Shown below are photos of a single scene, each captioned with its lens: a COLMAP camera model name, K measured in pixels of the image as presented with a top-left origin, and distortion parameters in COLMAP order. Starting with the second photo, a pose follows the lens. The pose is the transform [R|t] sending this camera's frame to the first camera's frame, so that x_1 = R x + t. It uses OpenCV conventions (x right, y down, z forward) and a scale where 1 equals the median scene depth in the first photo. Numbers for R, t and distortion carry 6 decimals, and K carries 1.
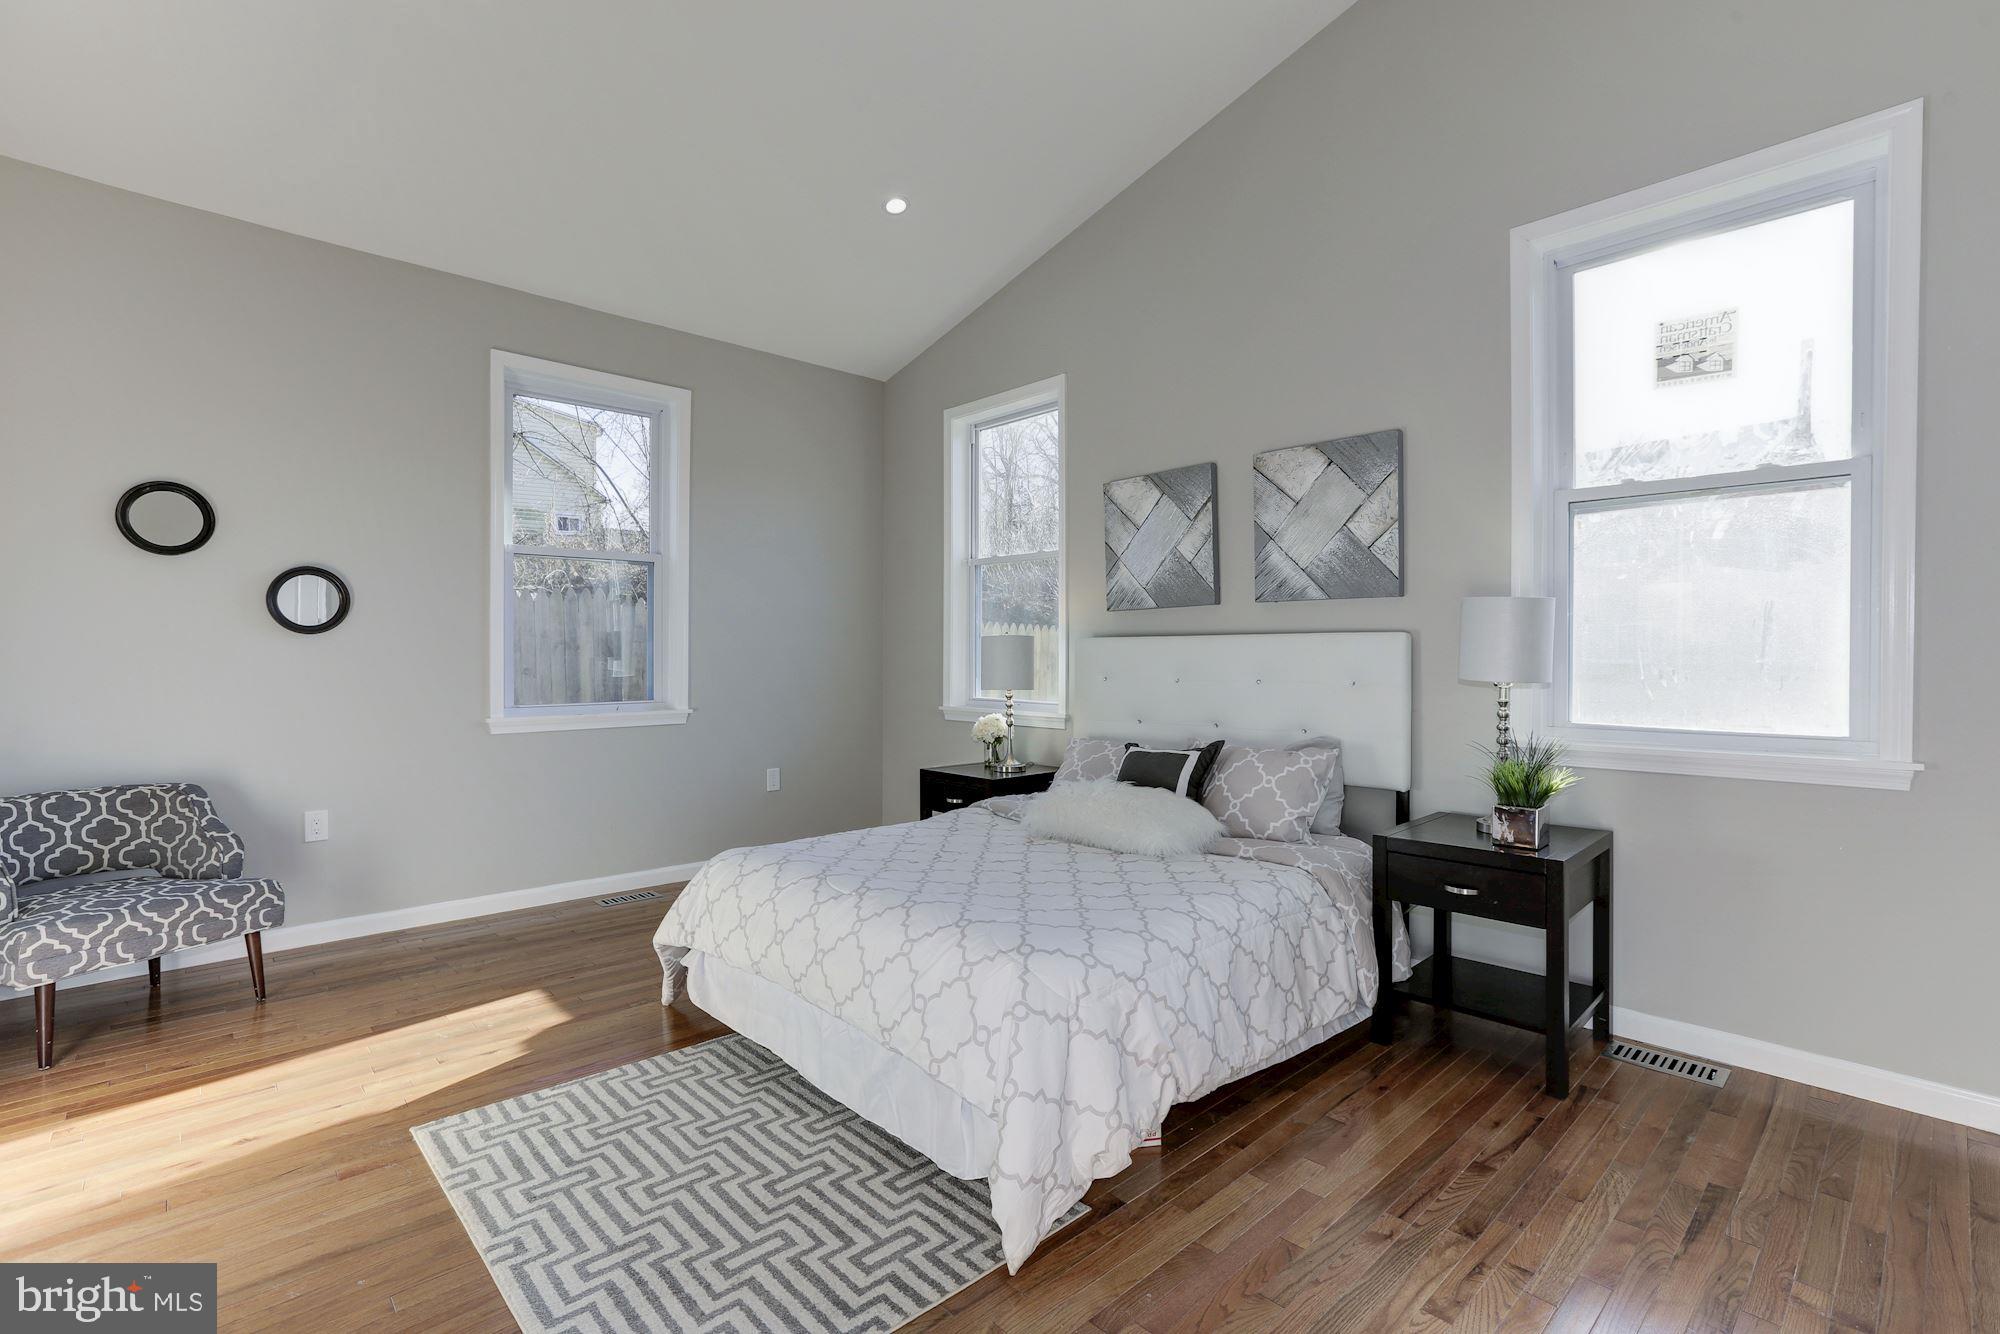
lens RADIAL K [[915.2, 0, 1008.4], [0, 915.2, 657.7], [0, 0, 1]] dist [-0.050694, 0.020789]
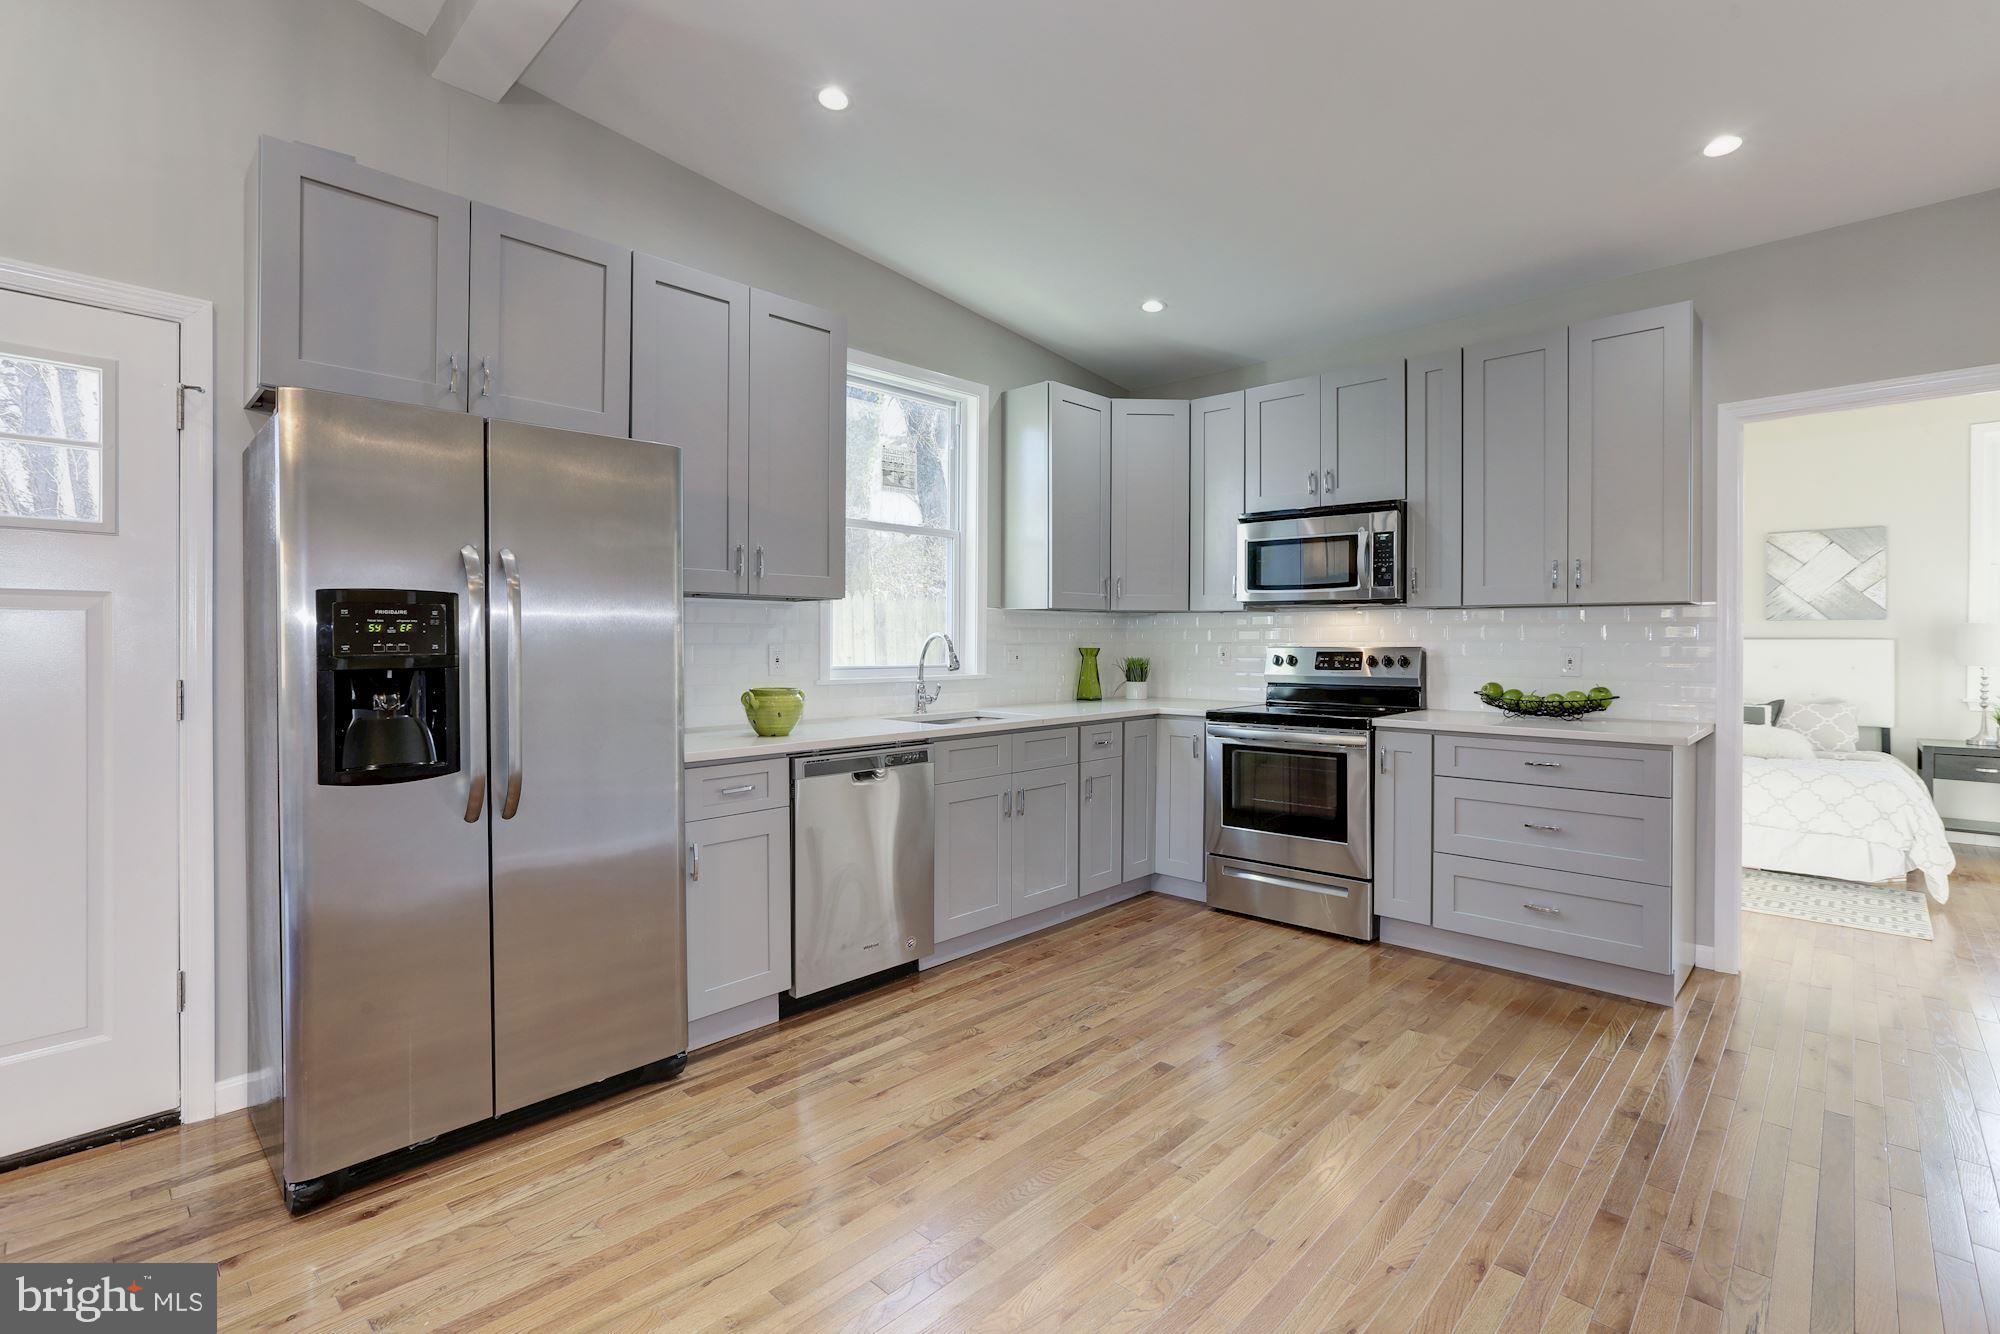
lens RADIAL K [[923.6, 0, 997.2], [0, 923.6, 651.6], [0, 0, 1]] dist [-0.047298, 0.023034]
pose [[0.998673, 0.009846, 0.050557, -1.434695], [-0.009508, 0.999931, -0.006912, 0.024963], [-0.050622, 0.006422, 0.998697, -0.700872]]
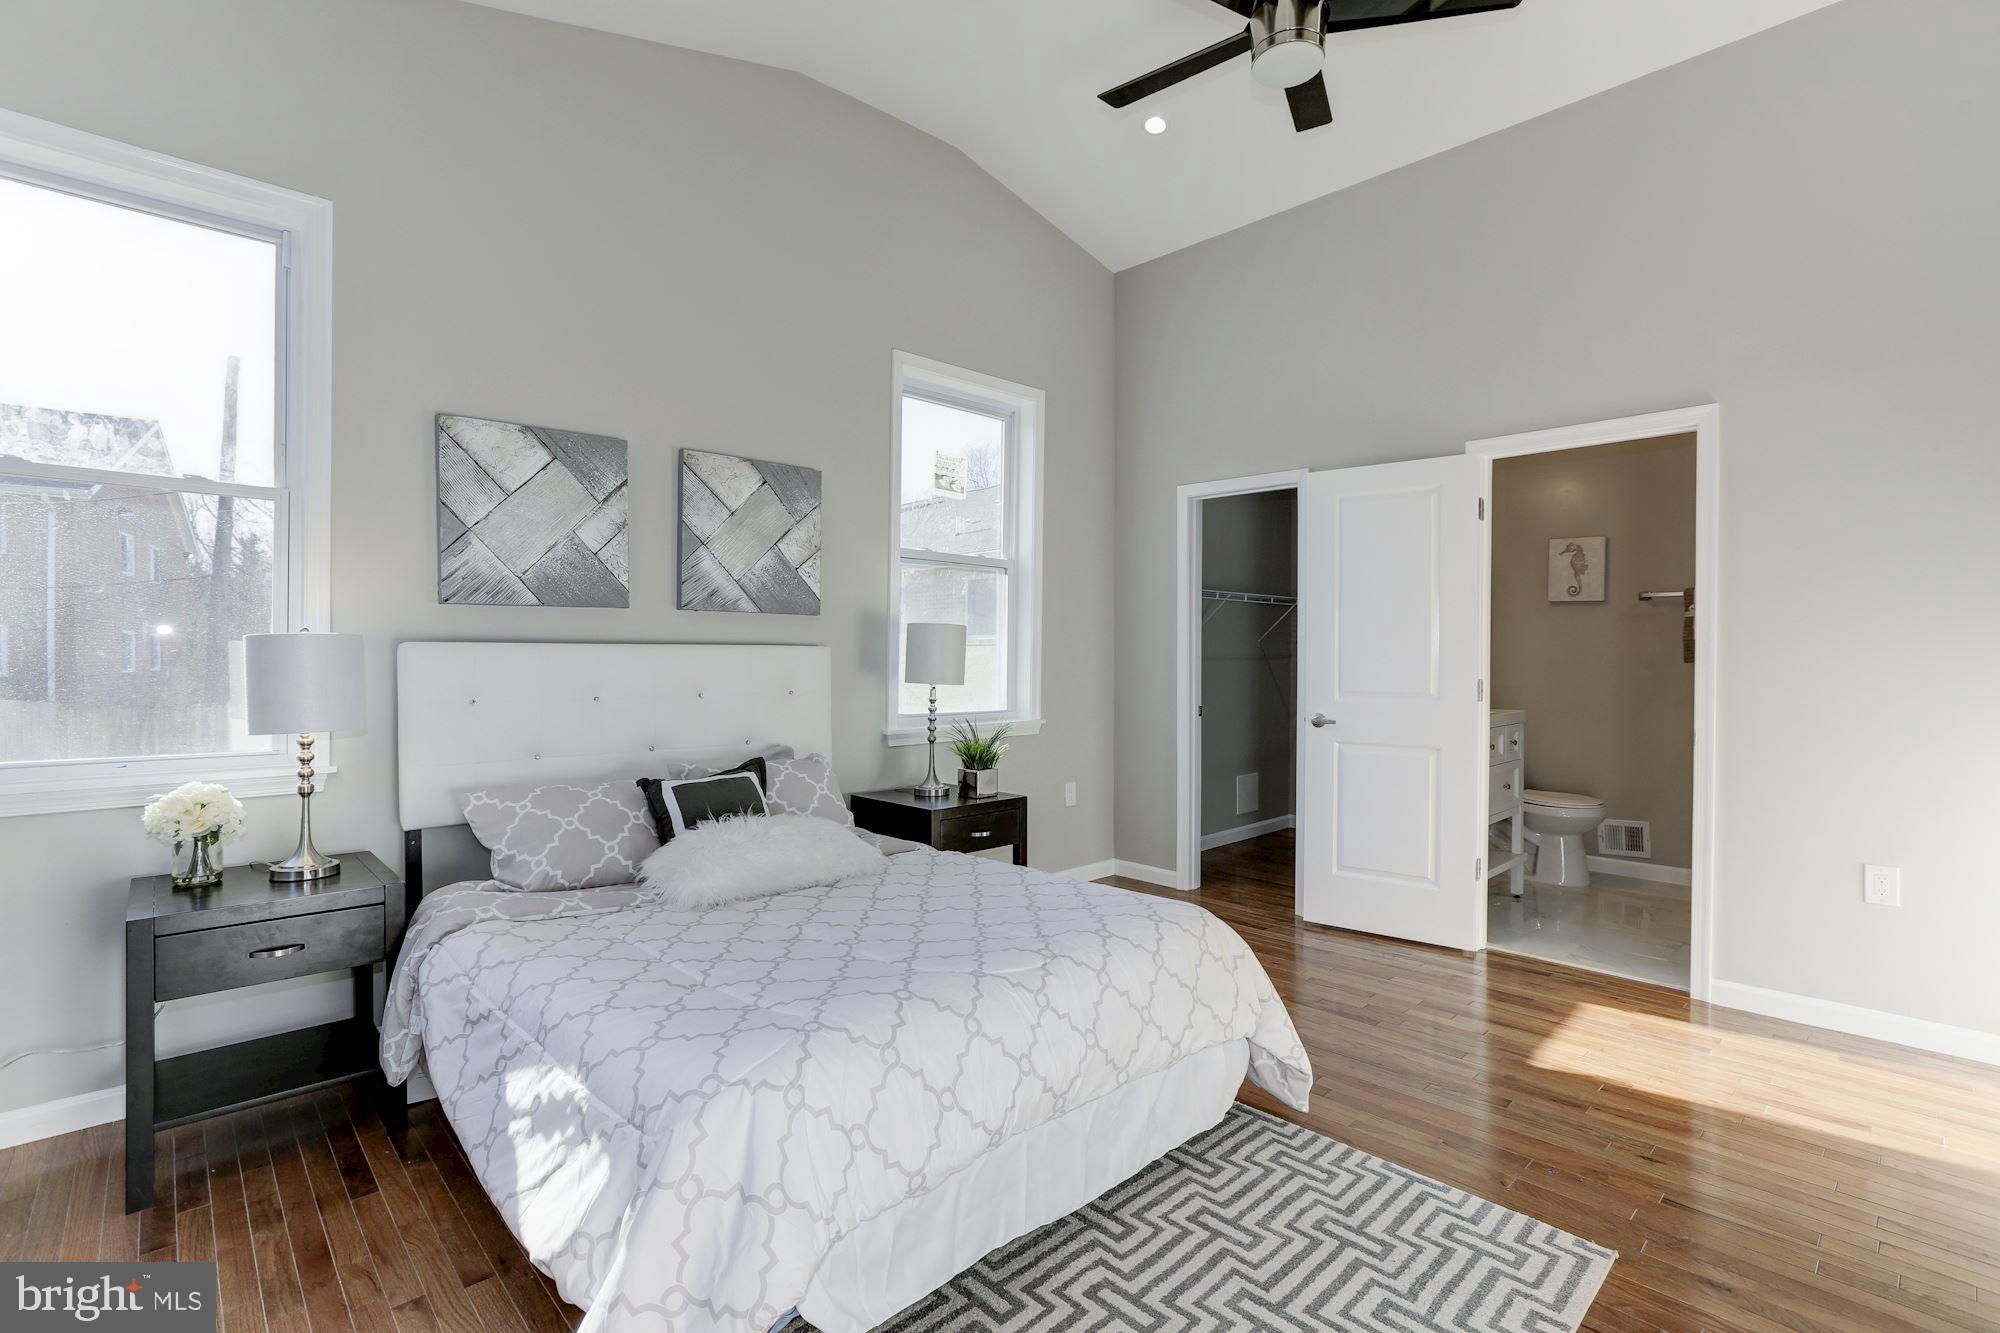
lens RADIAL K [[915.2, 0, 1008.4], [0, 915.2, 657.2], [0, 0, 1]] dist [-0.050694, 0.020789]
pose [[-0.004397, 0.009846, 0.999942, -0.739219], [0.009361, 0.999908, -0.009804, -0.001218], [-0.999947, 0.009318, -0.004488, 0.778080]]
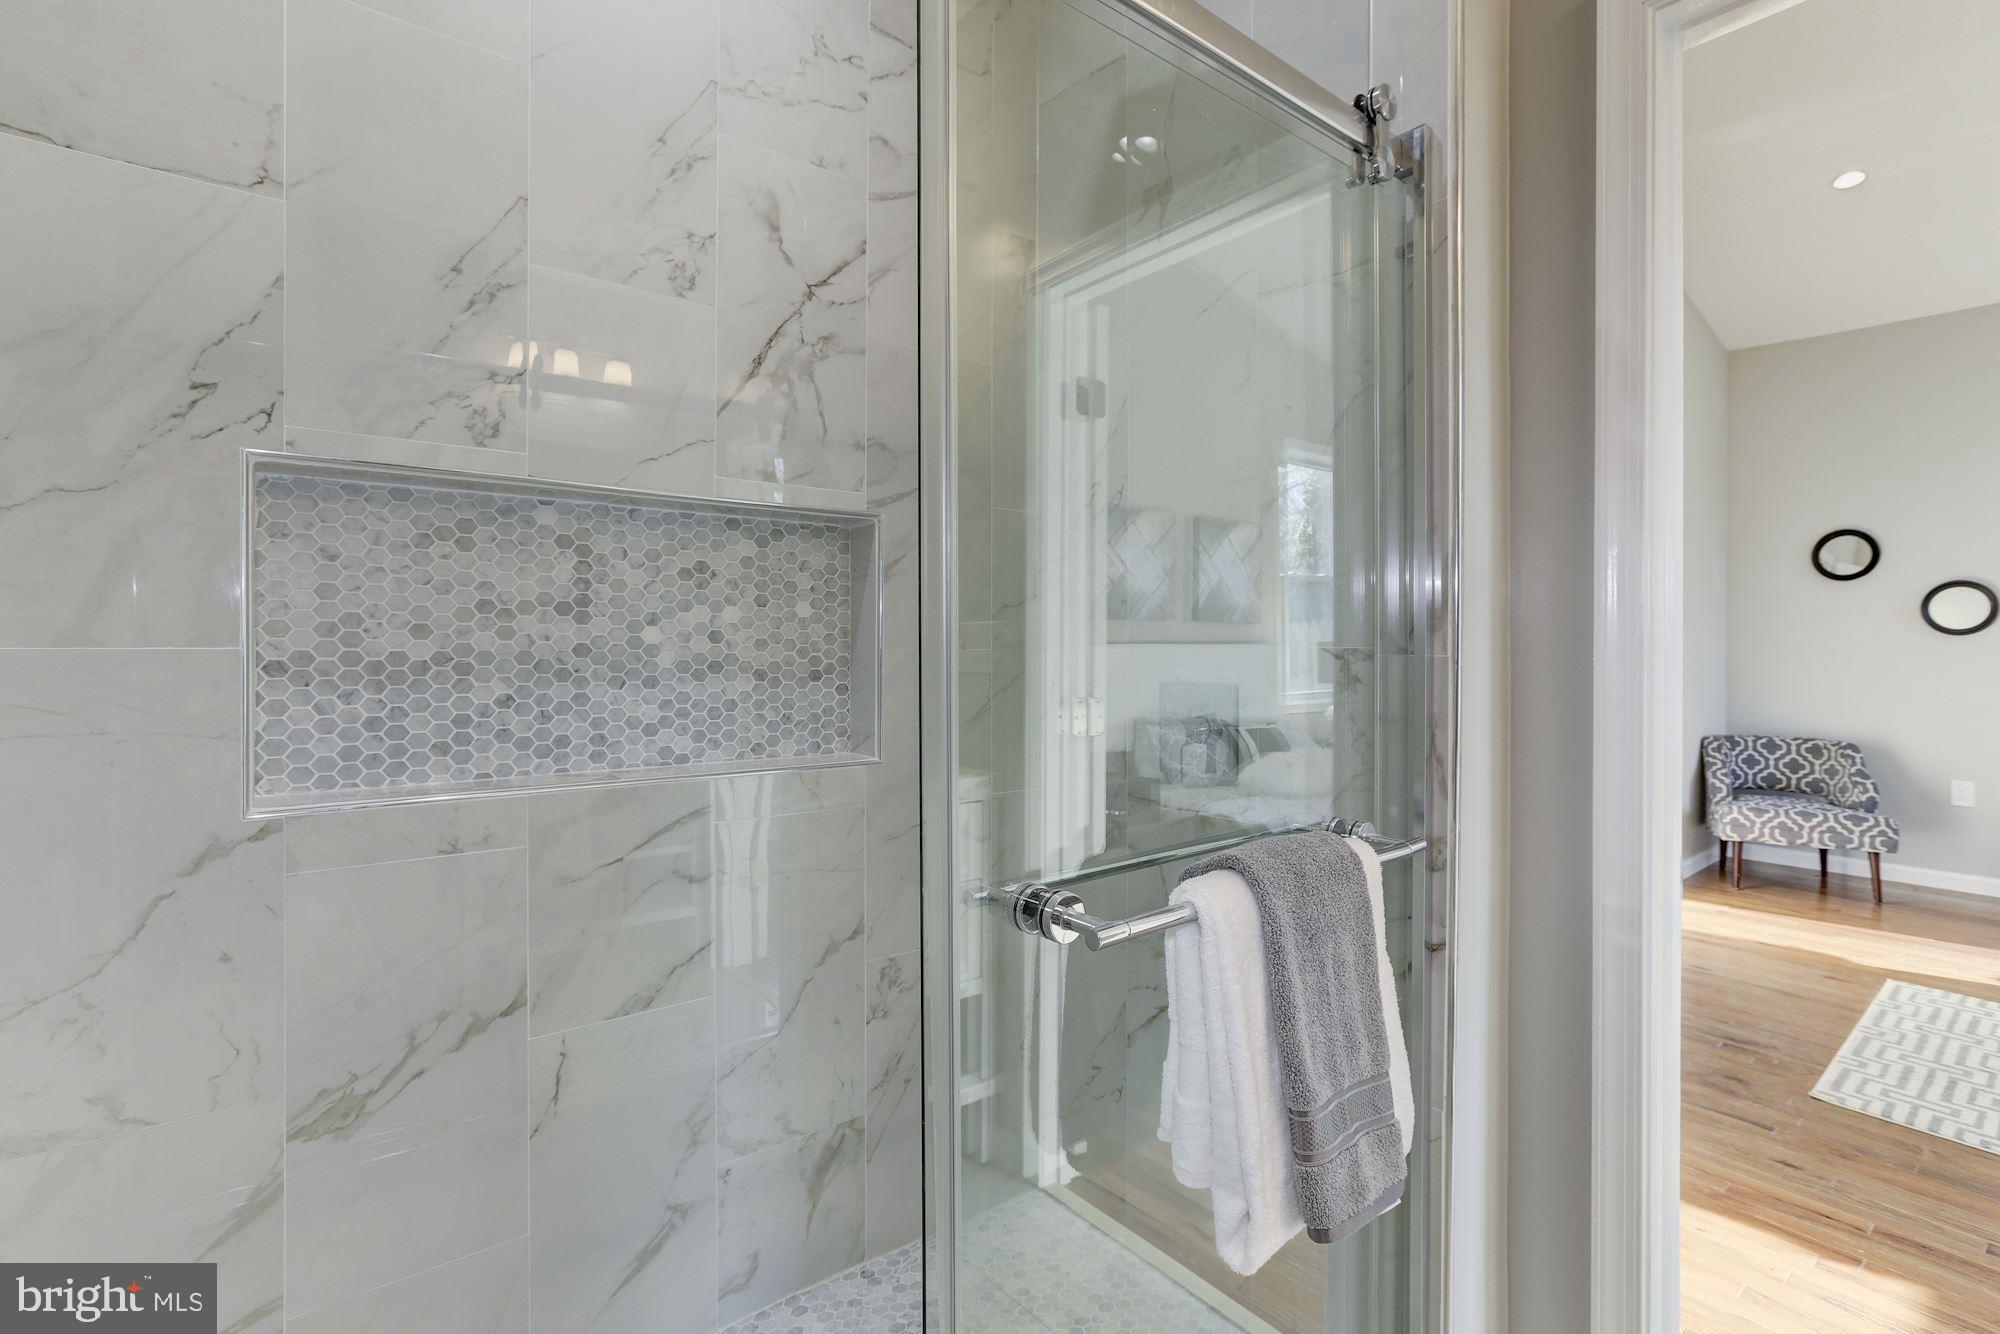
lens RADIAL K [[909.4, 0, 998.8], [0, 909.4, 652.1], [0, 0, 1]] dist [-0.014646, -0.000036]
pose [[-0.087370, 0.016610, -0.996037, 0.636718], [-0.012557, 0.999763, 0.017773, -0.011160], [0.996097, 0.014060, -0.087141, -0.233269]]
